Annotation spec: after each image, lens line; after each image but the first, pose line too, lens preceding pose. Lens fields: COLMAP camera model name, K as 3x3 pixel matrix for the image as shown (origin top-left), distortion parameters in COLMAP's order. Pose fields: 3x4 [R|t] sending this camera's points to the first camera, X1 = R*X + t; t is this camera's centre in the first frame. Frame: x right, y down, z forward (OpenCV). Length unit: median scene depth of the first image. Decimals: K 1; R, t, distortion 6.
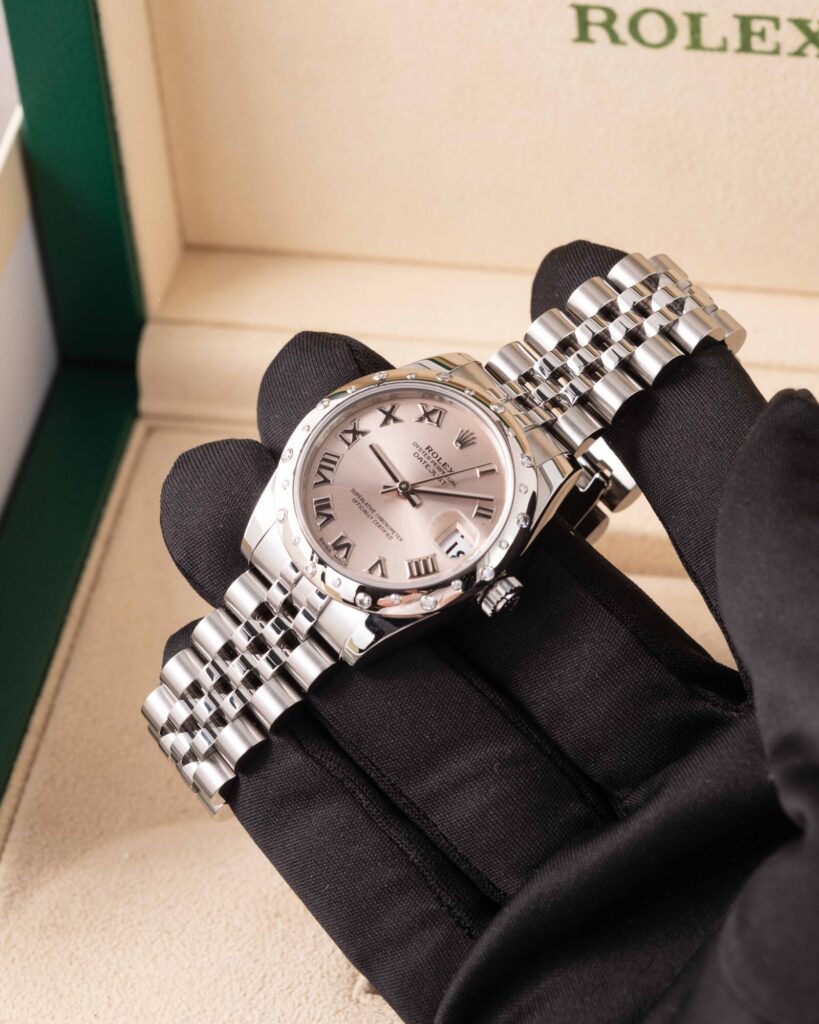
lens RADIAL K [[4377.7, 0, 409.5], [0, 4377.7, 512.0], [0, 0, 1]] dist [0.130947, 2.929665]
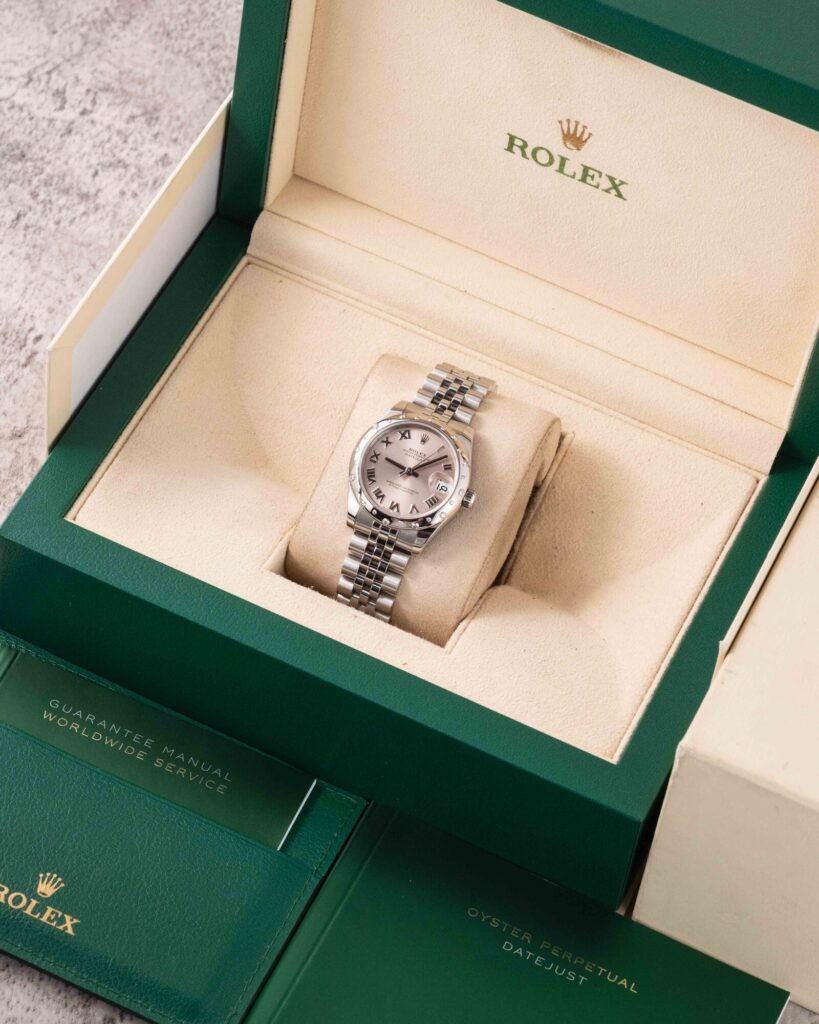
lens RADIAL K [[4377.7, 0, 409.5], [0, 4377.7, 512.0], [0, 0, 1]] dist [0.130947, 2.929665]
pose [[0.955556, 0.294686, 0.008544, 0.027617], [-0.293813, 0.949545, 0.109721, -0.158158], [0.024220, -0.107355, 0.993926, -1.026013]]
